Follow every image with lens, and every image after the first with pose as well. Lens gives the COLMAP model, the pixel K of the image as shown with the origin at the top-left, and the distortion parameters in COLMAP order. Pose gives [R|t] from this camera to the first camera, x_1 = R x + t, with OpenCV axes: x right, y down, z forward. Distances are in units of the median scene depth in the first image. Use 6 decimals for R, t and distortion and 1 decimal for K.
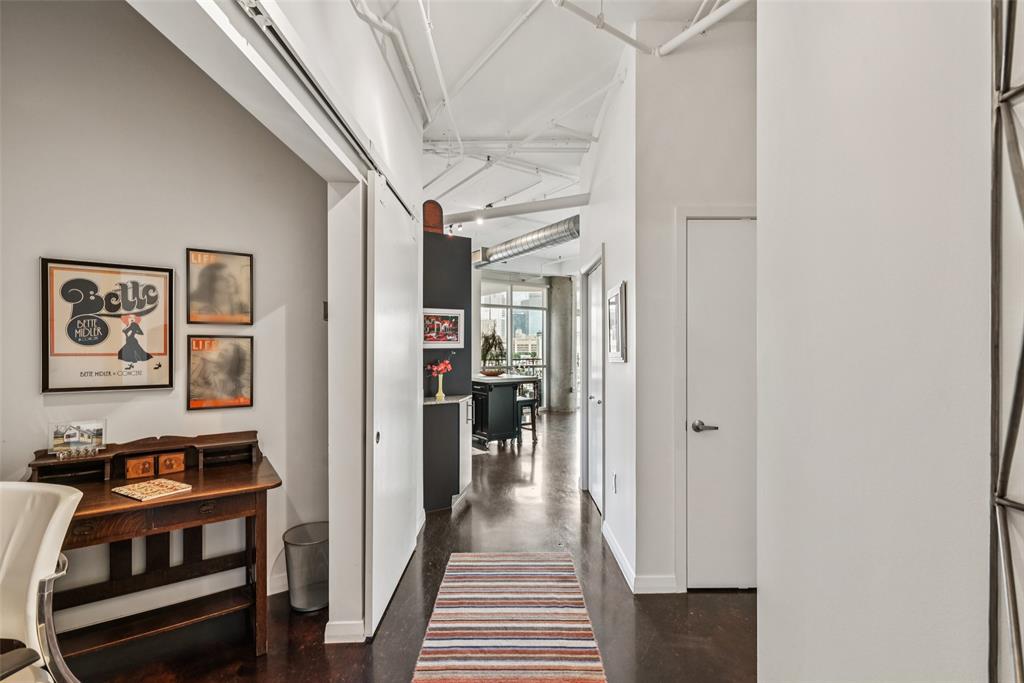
lens RADIAL K [[469.3, 0, 514.2], [0, 469.3, 348.2], [0, 0, 1]] dist [0.005137, 0.000367]
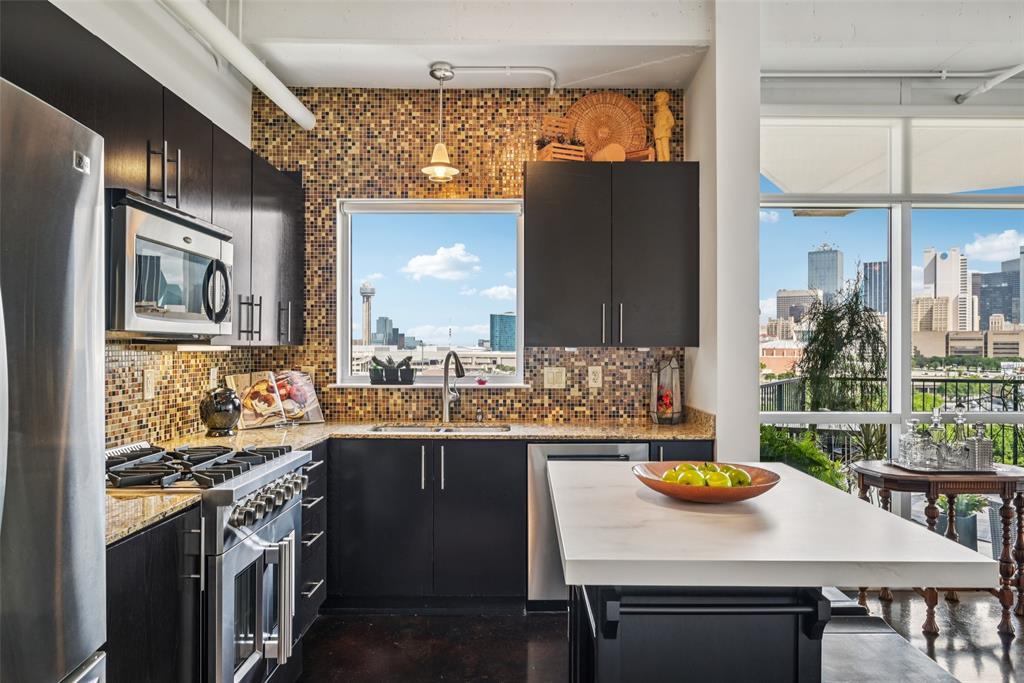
lens RADIAL K [[682.4, 0, 517.5], [0, 682.4, 344.8], [0, 0, 1]] dist [0.003629, -0.002388]
pose [[0.823784, -0.000841, -0.566903, 0.030624], [-0.001704, 0.999991, -0.003960, -0.000299], [0.566901, 0.004229, 0.823775, 0.497505]]
